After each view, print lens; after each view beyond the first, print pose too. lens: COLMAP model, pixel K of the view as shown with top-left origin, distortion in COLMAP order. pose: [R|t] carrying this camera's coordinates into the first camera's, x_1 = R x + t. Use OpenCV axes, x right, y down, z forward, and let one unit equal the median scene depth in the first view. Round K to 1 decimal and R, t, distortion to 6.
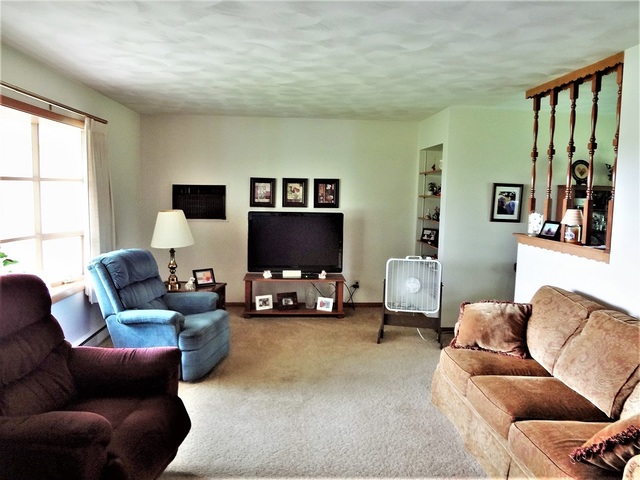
lens RADIAL K [[488.9, 0, 318.0], [0, 488.9, 241.9], [0, 0, 1]] dist [-0.018318, -0.001050]
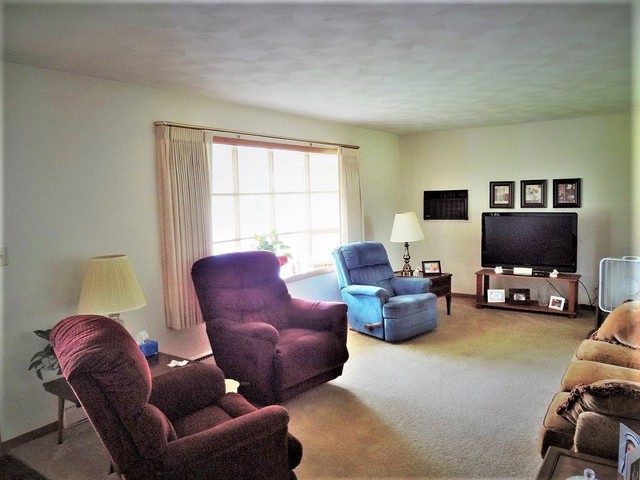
lens RADIAL K [[488.9, 0, 321.7], [0, 488.9, 239.4], [0, 0, 1]] dist [-0.018318, -0.001050]
pose [[0.789817, 0.018083, -0.613076, 0.260903], [-0.025384, 0.999673, -0.003215, 0.012396], [0.612817, 0.018101, 0.790018, -0.103828]]
